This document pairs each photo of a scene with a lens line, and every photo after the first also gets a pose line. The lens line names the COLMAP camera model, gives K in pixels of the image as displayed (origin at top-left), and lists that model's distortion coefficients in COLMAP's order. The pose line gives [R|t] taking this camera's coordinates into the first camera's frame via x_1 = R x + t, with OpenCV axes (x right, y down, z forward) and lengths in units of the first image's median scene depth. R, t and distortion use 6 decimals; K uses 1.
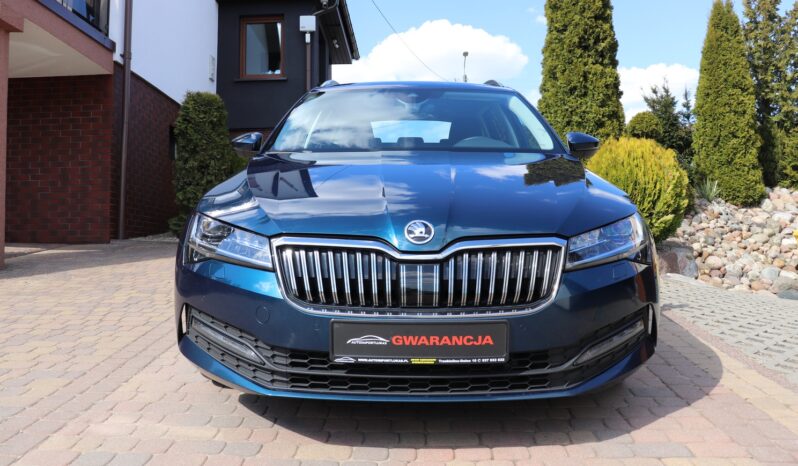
lens RADIAL K [[661.2, 0, 386.5], [0, 661.2, 230.9], [0, 0, 1]] dist [-0.190972, 0.172217]
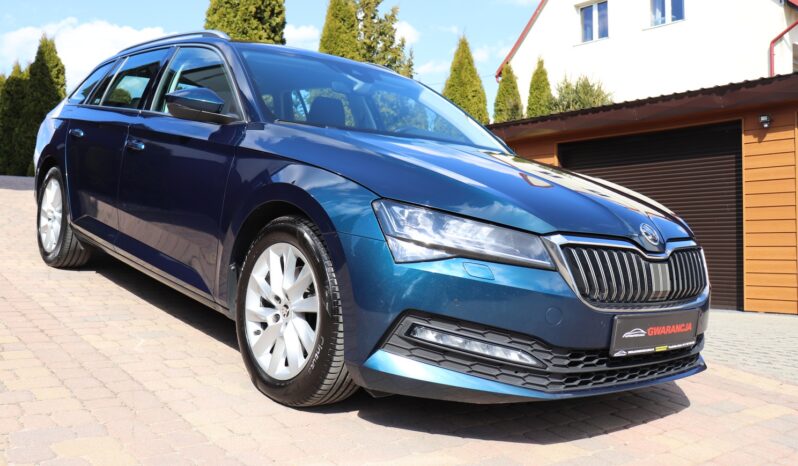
lens RADIAL K [[753.4, 0, 399.0], [0, 753.4, 233.0], [0, 0, 1]] dist [-0.143305, 0.181357]
pose [[0.750366, 0.027004, 0.660470, -0.234267], [-0.041921, 0.999098, 0.006778, 0.001931], [-0.659692, -0.032773, 0.750821, 0.071294]]
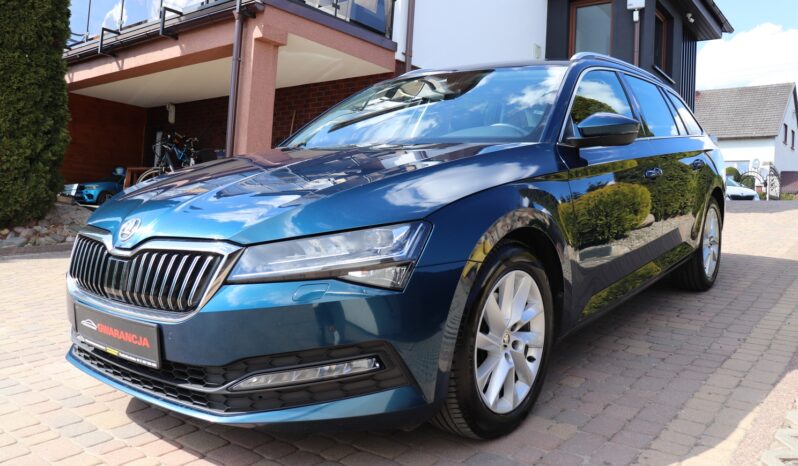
lens RADIAL K [[661.2, 0, 386.5], [0, 661.2, 230.9], [0, 0, 1]] dist [-0.190972, 0.172217]
pose [[0.790011, 0.053844, -0.610724, 0.211899], [-0.042773, 0.998549, 0.032708, -0.009965], [0.611599, 0.000283, 0.791168, 0.093846]]
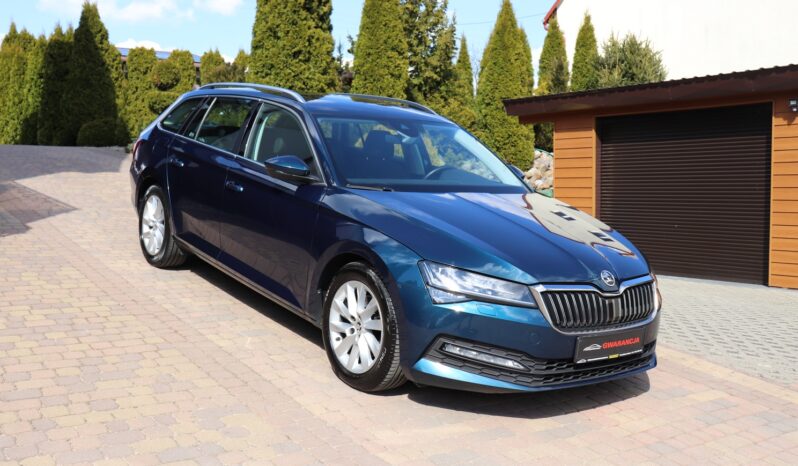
lens RADIAL K [[804.0, 0, 399.0], [0, 804.0, 233.0], [0, 0, 1]] dist [-0.127670, 0.239998]
pose [[0.785453, -0.018866, 0.618633, -0.334530], [-0.038237, 0.996147, 0.078926, -0.052211], [-0.617739, -0.085647, 0.781706, -0.045095]]
